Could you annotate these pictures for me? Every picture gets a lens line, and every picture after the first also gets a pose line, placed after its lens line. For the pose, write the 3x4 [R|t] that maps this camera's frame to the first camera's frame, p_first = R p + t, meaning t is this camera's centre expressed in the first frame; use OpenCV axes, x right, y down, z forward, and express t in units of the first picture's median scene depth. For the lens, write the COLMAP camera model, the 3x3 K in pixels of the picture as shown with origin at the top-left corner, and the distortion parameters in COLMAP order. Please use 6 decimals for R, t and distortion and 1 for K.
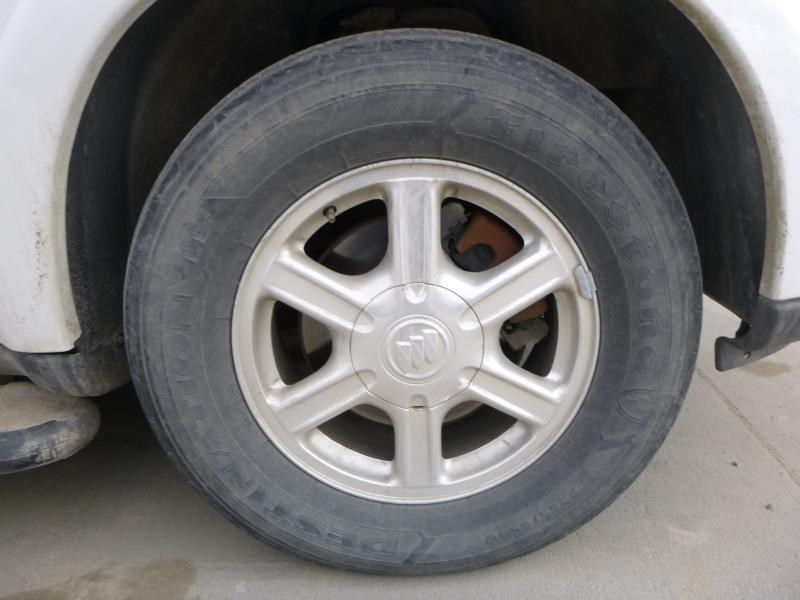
lens RADIAL K [[588.0, 0, 400.6], [0, 588.0, 298.2], [0, 0, 1]] dist [-0.034402, -0.006302]
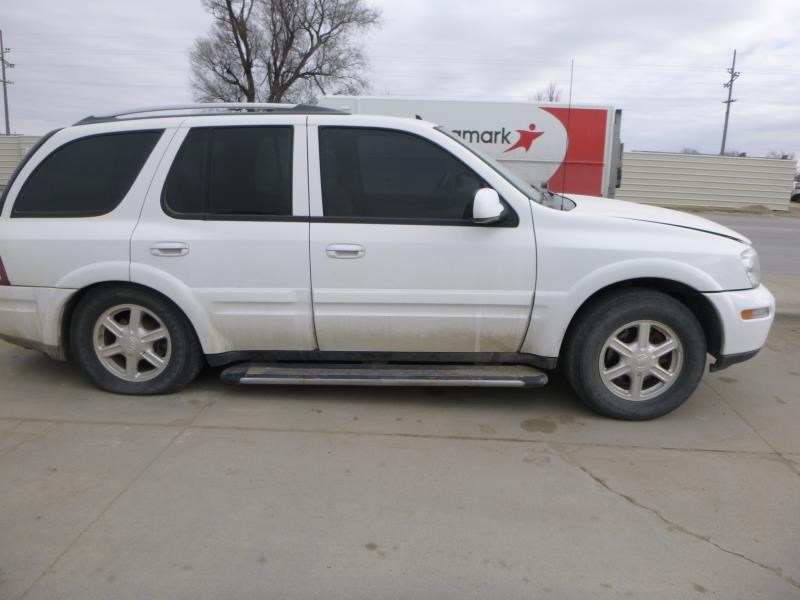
lens RADIAL K [[588.0, 0, 399.6], [0, 588.0, 302.7], [0, 0, 1]] dist [-0.034402, -0.006302]
pose [[0.998360, 0.057121, -0.003926, -1.690066], [-0.057247, 0.997033, -0.051458, -0.022513], [0.000975, 0.051599, 0.998667, -3.196667]]
